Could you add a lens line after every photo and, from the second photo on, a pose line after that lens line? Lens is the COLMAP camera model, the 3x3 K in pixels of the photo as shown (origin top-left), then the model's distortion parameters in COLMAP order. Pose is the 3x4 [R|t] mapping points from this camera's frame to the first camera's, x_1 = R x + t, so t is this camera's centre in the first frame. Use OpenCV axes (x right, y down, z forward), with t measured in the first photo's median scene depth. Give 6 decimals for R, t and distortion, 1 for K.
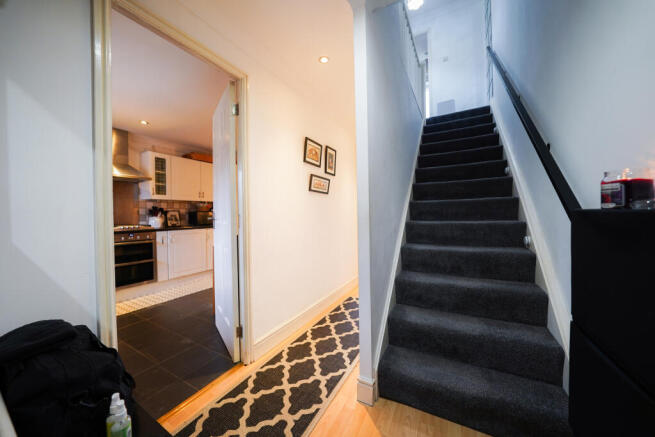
lens RADIAL K [[231.4, 0, 325.7], [0, 231.4, 215.3], [0, 0, 1]] dist [-0.000627, -0.000051]
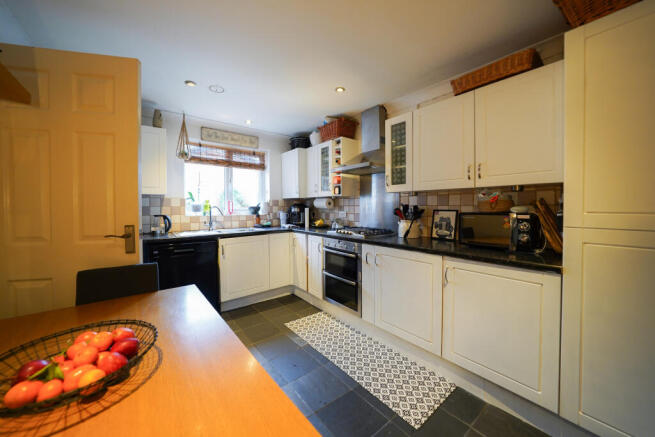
lens RADIAL K [[231.4, 0, 325.7], [0, 231.4, 215.3], [0, 0, 1]] dist [-0.000627, -0.000051]
pose [[-0.363597, 0.038923, -0.930743, -0.065211], [0.002123, 0.999159, 0.040955, -0.033201], [0.931554, 0.012915, -0.363374, 1.030218]]
